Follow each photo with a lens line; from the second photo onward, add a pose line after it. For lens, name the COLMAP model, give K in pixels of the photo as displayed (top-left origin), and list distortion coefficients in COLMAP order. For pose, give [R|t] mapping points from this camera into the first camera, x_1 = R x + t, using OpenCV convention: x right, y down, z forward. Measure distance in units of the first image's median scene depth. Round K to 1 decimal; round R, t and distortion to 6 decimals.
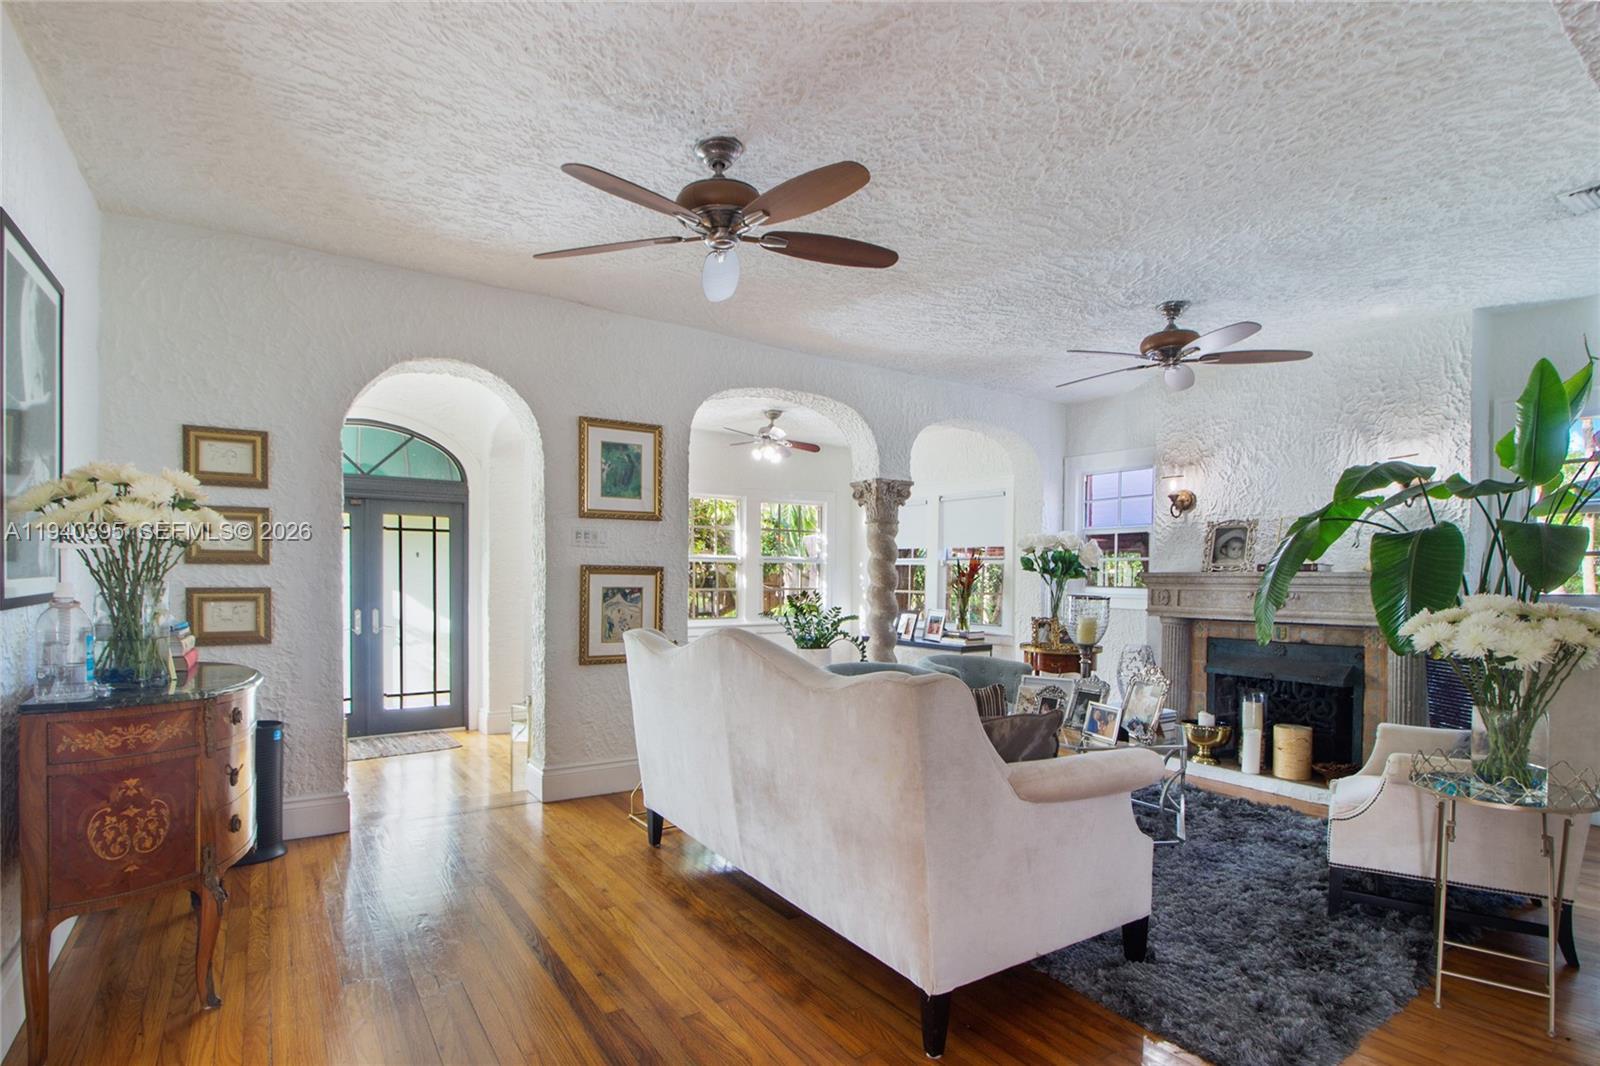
lens RADIAL K [[769.8, 0, 798.7], [0, 769.8, 581.8], [0, 0, 1]] dist [-0.013137, -0.003029]
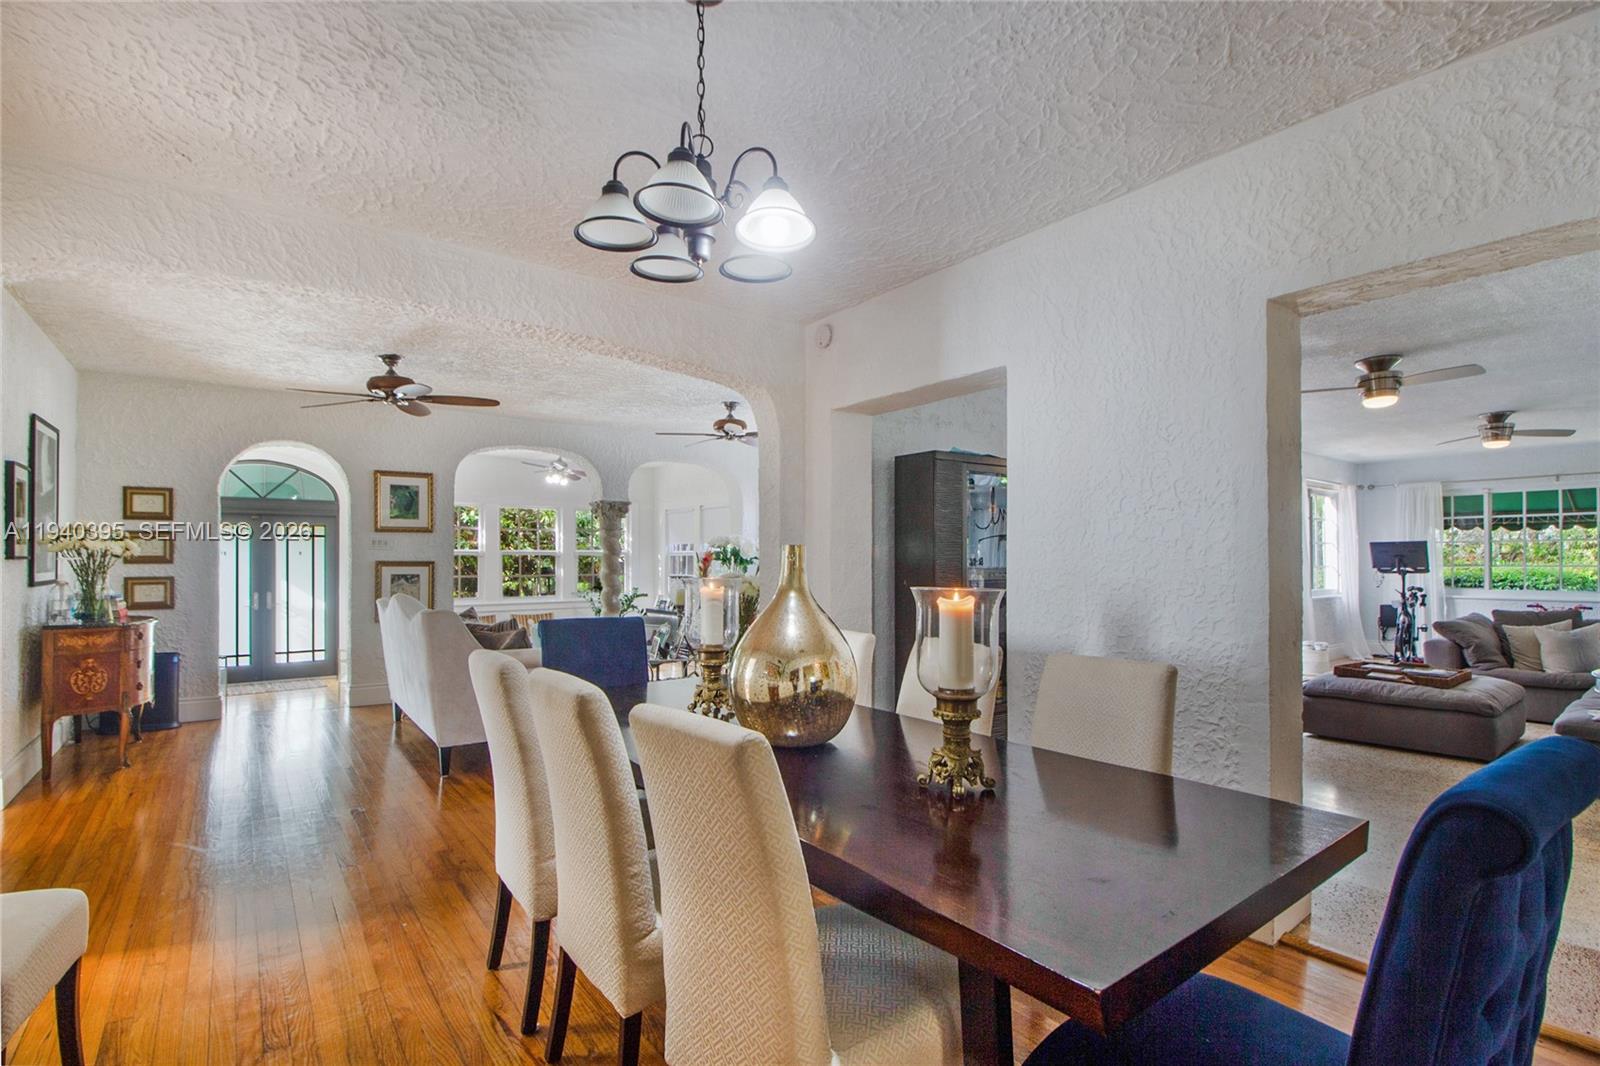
lens RADIAL K [[769.8, 0, 805.6], [0, 769.8, 546.8], [0, 0, 1]] dist [-0.013137, -0.003029]
pose [[0.999490, -0.010131, 0.030277, 0.722108], [0.010965, 0.999562, -0.027498, 0.003227], [-0.029986, 0.027816, 0.999163, -0.810619]]
